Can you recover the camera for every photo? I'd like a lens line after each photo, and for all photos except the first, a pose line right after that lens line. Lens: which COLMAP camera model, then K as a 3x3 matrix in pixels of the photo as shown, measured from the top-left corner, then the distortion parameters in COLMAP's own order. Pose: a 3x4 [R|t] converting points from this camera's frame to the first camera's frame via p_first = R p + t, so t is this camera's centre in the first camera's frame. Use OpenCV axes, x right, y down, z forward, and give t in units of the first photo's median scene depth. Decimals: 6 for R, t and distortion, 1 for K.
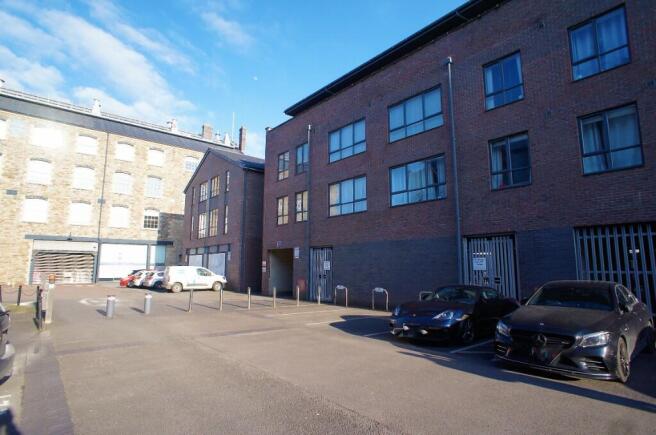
lens RADIAL K [[353.1, 0, 344.2], [0, 353.1, 218.3], [0, 0, 1]] dist [-0.076134, 0.000350]
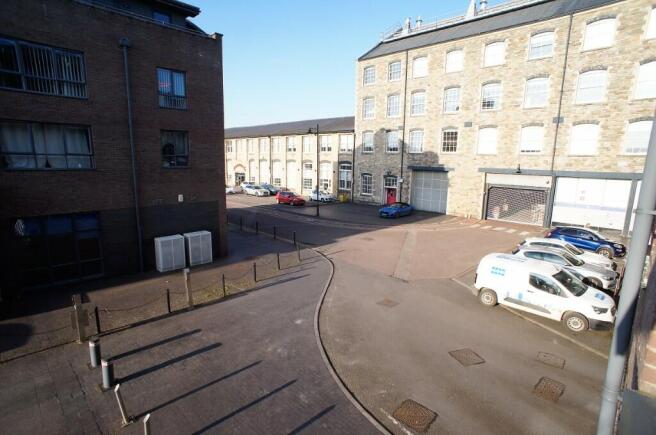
lens RADIAL K [[341.8, 0, 328.0], [0, 341.8, 217.5], [0, 0, 1]] dist [-0.001274, 0.000839]
pose [[0.056935, 0.172523, -0.983359, 0.021668], [0.124369, 0.976059, 0.178443, -0.038583], [0.990601, -0.132459, 0.034115, 0.459373]]
